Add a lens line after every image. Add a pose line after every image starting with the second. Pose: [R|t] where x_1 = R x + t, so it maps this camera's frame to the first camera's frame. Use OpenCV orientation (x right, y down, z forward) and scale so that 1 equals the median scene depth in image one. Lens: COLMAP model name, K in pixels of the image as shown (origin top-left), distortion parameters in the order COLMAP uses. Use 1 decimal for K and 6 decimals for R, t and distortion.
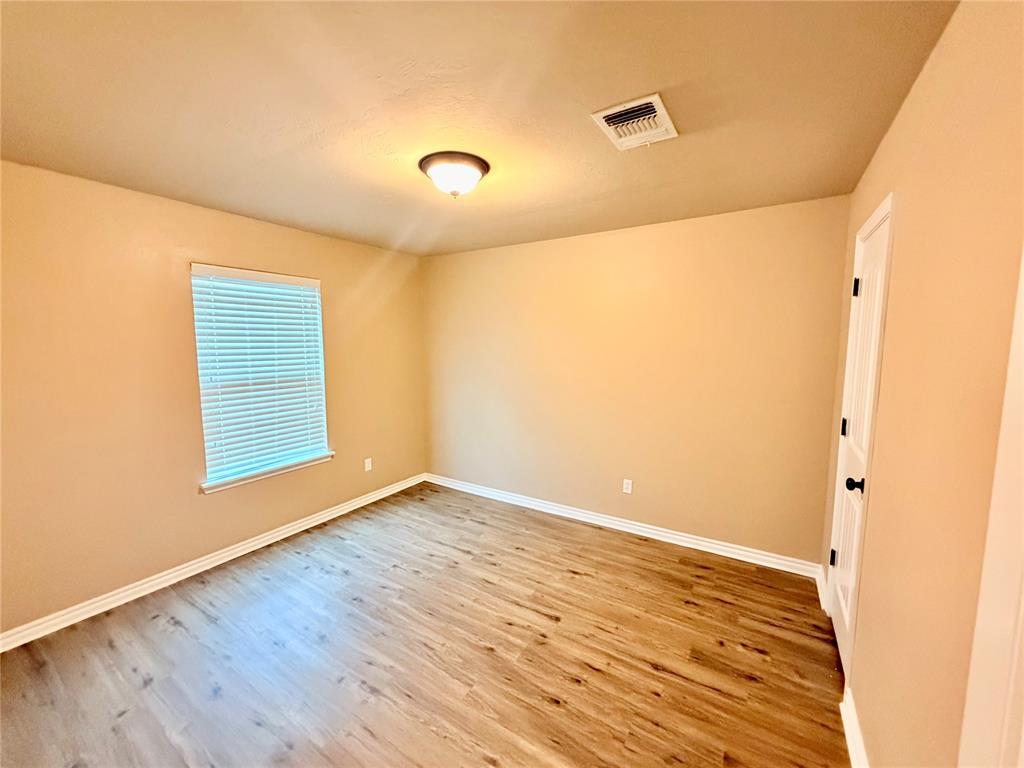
lens RADIAL K [[405.7, 0, 513.4], [0, 405.7, 385.6], [0, 0, 1]] dist [-0.001191, -0.000350]
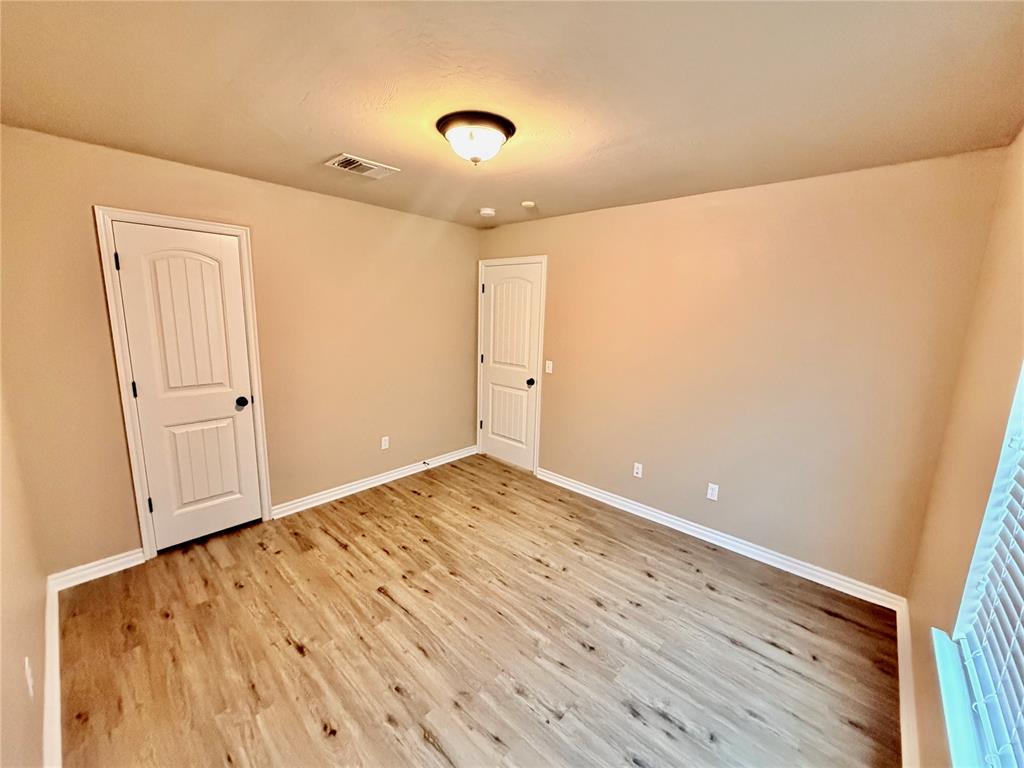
lens RADIAL K [[405.7, 0, 515.6], [0, 405.7, 381.6], [0, 0, 1]] dist [-0.001191, -0.000350]
pose [[-0.985235, -0.056736, 0.161534, -0.380644], [-0.008541, 0.958608, 0.284602, -0.236929], [-0.170995, 0.279021, -0.944938, 1.827475]]
